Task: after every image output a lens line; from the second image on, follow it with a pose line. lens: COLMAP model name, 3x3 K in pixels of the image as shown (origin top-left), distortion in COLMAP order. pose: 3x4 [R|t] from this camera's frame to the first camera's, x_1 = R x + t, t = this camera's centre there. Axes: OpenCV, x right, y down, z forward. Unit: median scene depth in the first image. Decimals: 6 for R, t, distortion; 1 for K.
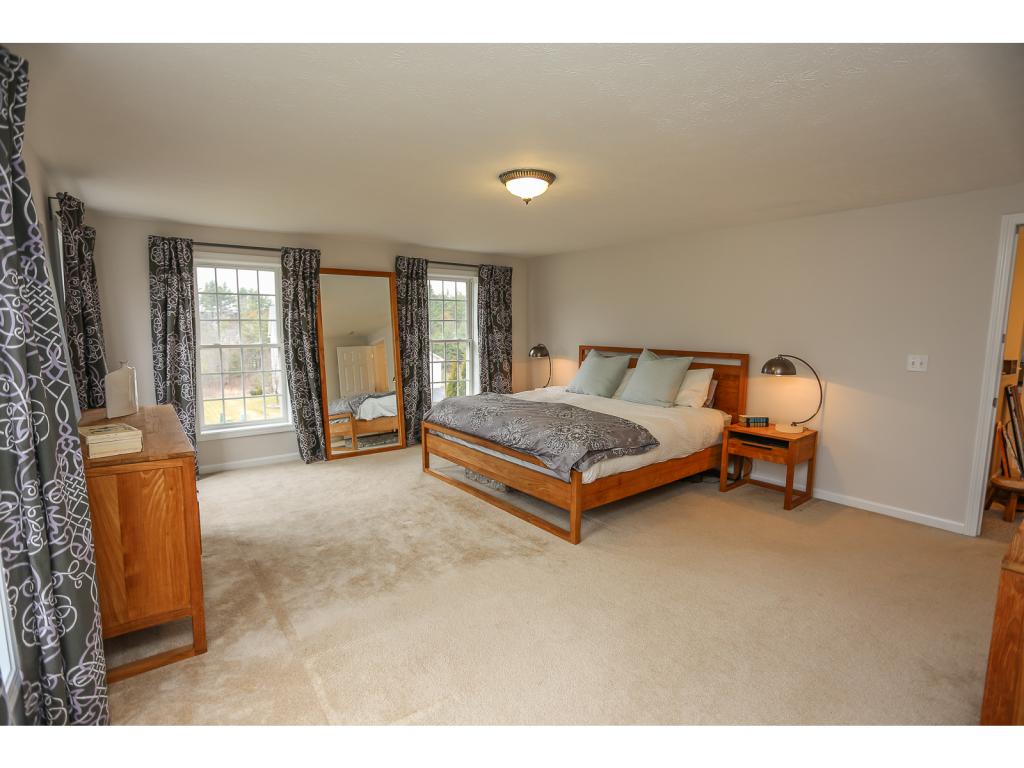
lens RADIAL K [[519.5, 0, 507.3], [0, 519.5, 383.1], [0, 0, 1]] dist [0.002065, 0.001093]
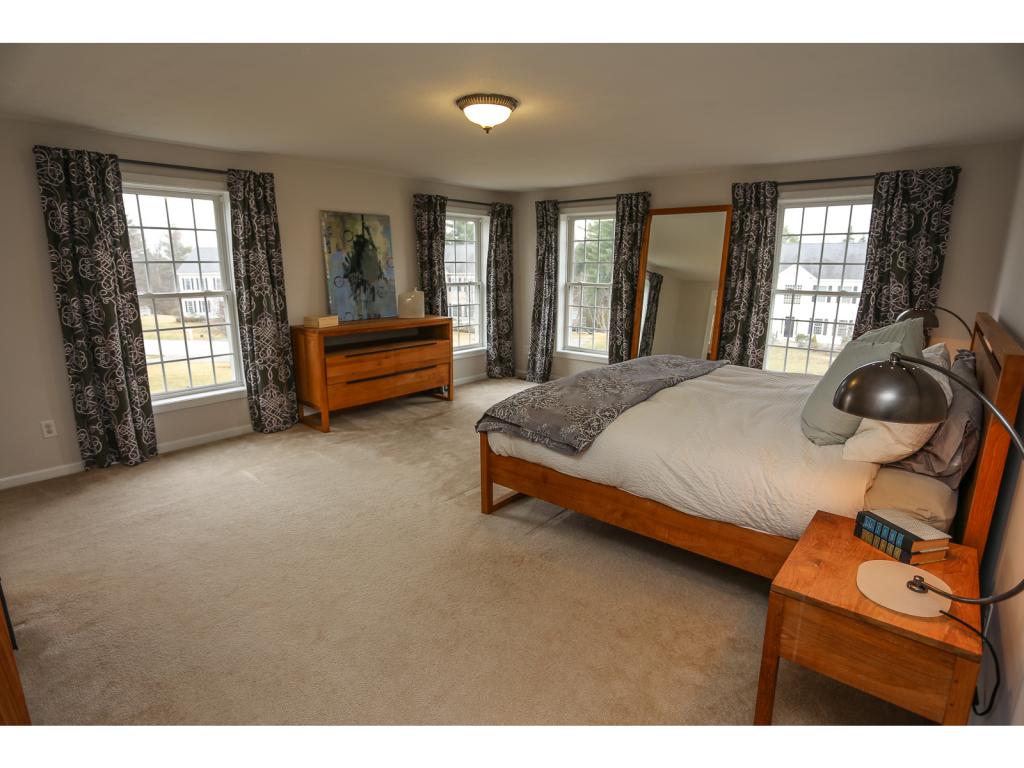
lens RADIAL K [[519.5, 0, 507.3], [0, 519.5, 383.1], [0, 0, 1]] dist [0.002065, 0.001093]
pose [[0.215269, 0.220070, -0.951435, 0.607257], [-0.116655, 0.973096, 0.198686, -0.062634], [0.969562, 0.068219, 0.235150, 0.514947]]
